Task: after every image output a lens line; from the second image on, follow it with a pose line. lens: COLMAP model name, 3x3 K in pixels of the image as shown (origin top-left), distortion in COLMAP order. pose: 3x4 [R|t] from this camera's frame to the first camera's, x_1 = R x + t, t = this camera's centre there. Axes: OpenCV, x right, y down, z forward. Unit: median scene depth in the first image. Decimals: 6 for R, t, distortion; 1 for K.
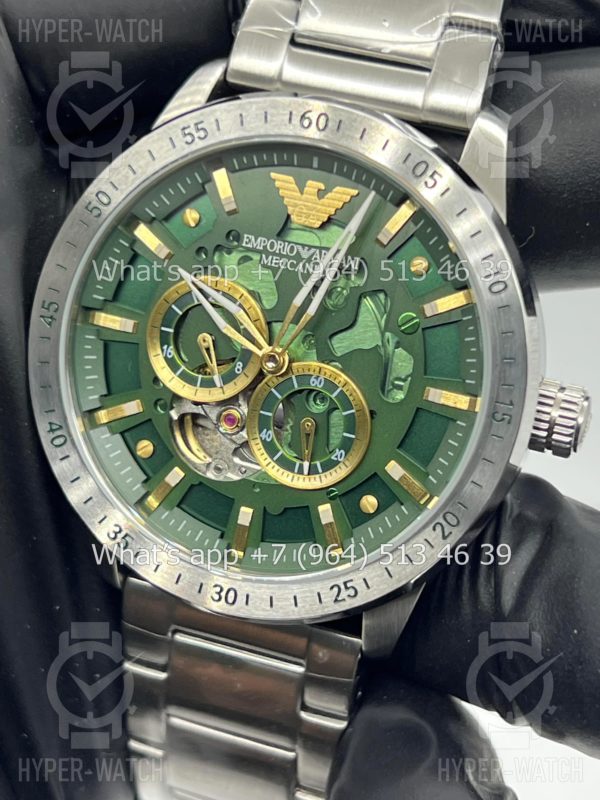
lens RADIAL K [[1840.0, 0, 305.3], [0, 1840.0, 399.9], [0, 0, 1]] dist [0.383020, 0.000000]
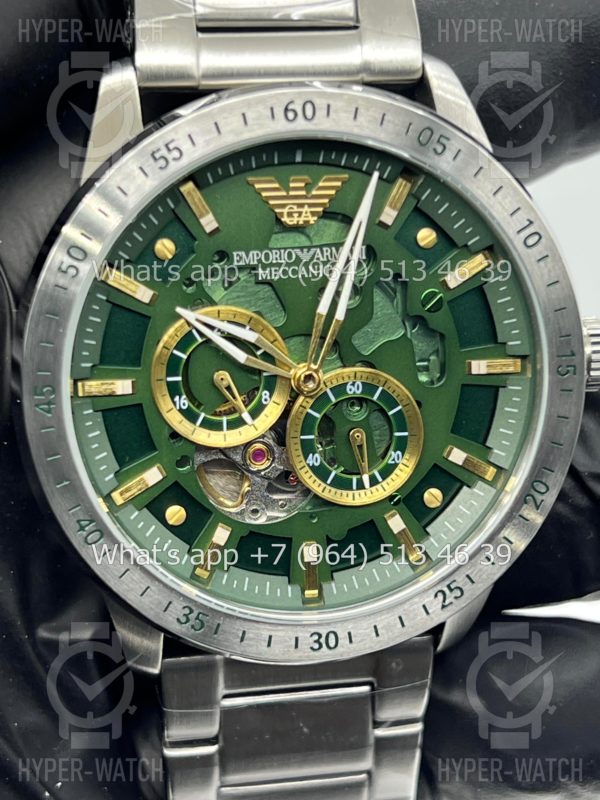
lens RADIAL K [[1840.0, 0, 284.3], [0, 1840.0, 406.7], [0, 0, 1]] dist [0.383020, 0.000000]
pose [[0.865768, -0.285468, 0.411039, -0.401671], [0.255456, 0.958373, 0.127527, -0.126296], [-0.430334, -0.005406, 0.902654, 0.183956]]
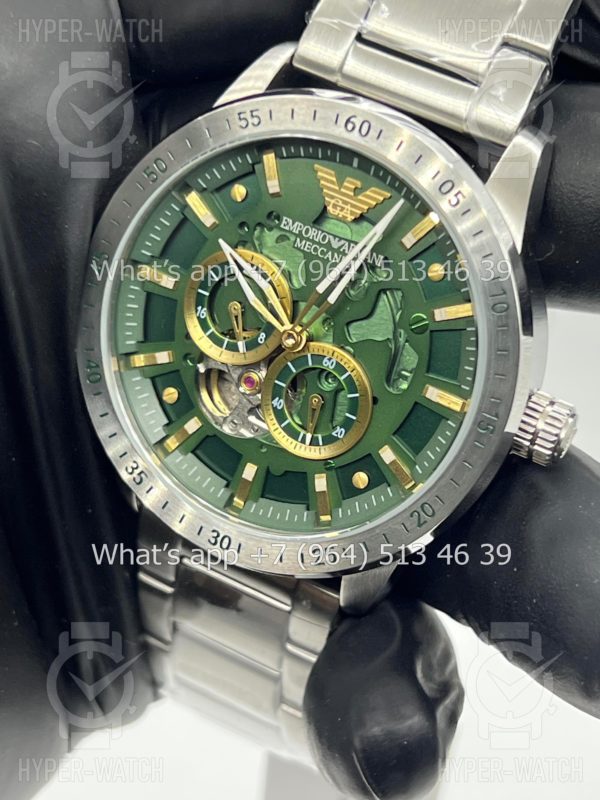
lens RADIAL K [[1840.0, 0, 301.9], [0, 1840.0, 400.6], [0, 0, 1]] dist [0.383020, 0.000000]
pose [[0.985940, 0.147698, -0.078152, 0.078242], [-0.138508, 0.983981, 0.112240, -0.107181], [0.093478, -0.099837, 0.990603, -0.080853]]
